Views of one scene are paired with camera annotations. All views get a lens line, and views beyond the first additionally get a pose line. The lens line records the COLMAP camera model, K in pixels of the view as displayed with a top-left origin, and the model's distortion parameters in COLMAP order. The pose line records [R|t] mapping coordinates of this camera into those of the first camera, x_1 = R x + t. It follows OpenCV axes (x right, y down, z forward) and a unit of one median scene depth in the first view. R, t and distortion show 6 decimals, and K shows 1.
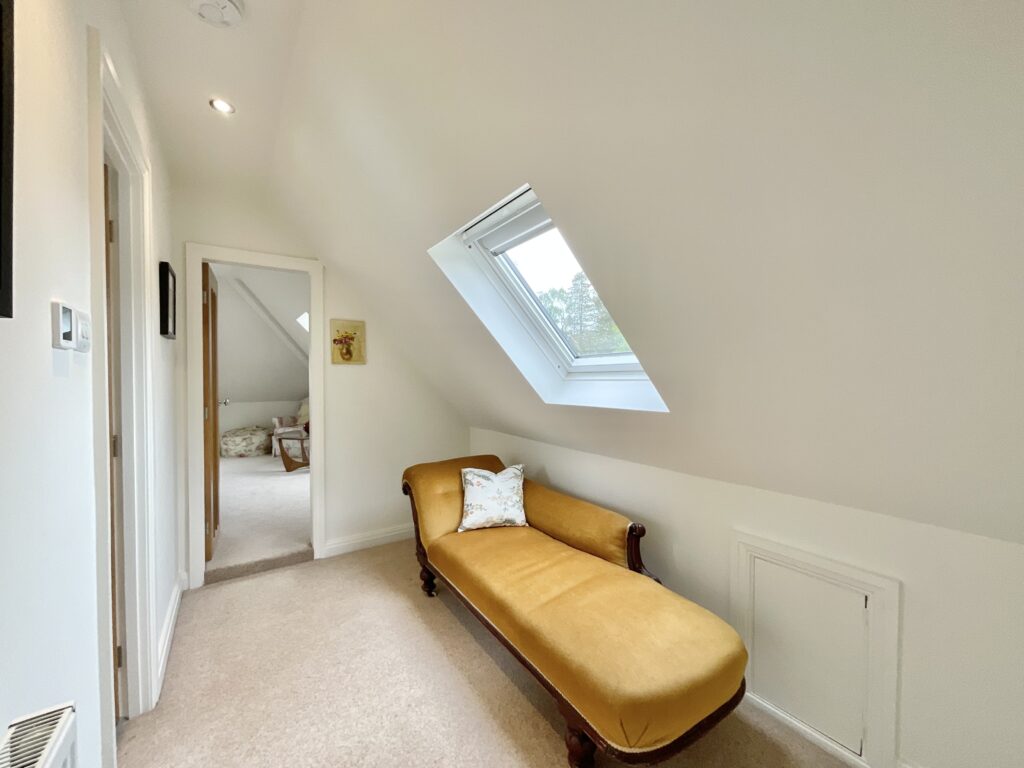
lens RADIAL K [[414.9, 0, 512.2], [0, 414.9, 386.2], [0, 0, 1]] dist [0.002251, 0.000520]
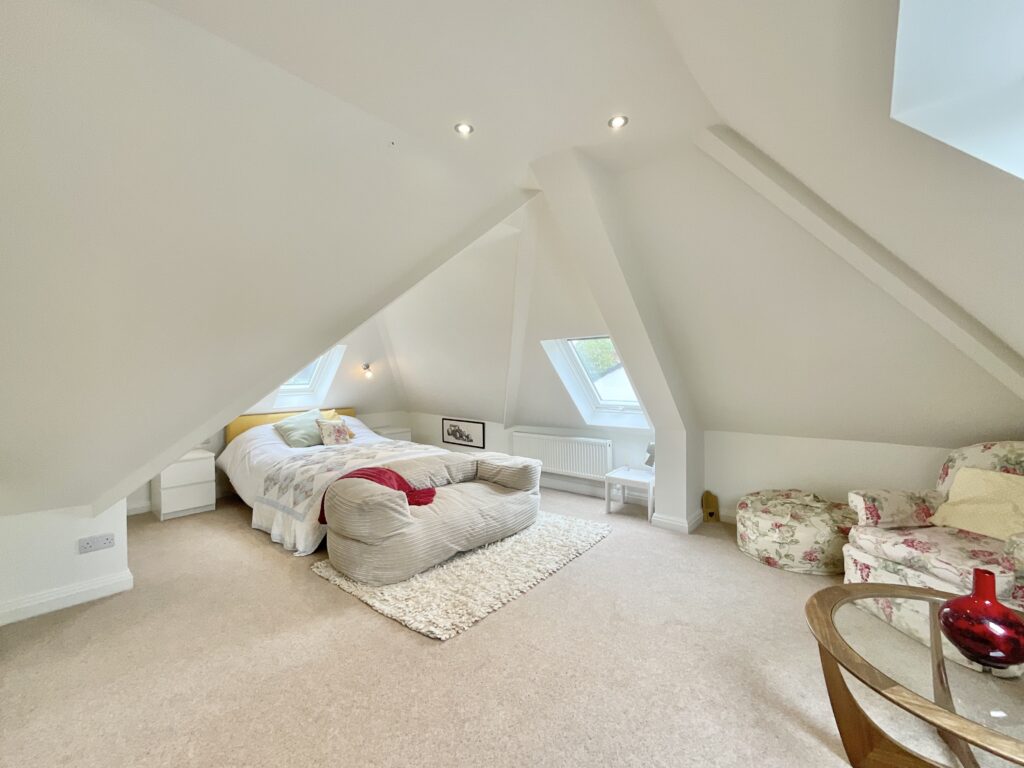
lens RADIAL K [[414.9, 0, 511.4], [0, 414.9, 390.5], [0, 0, 1]] dist [0.002251, 0.000520]
pose [[0.274106, 0.022270, -0.961442, -0.303641], [-0.015541, 0.999704, 0.018726, -0.017461], [0.961574, 0.009809, 0.274371, 0.606314]]
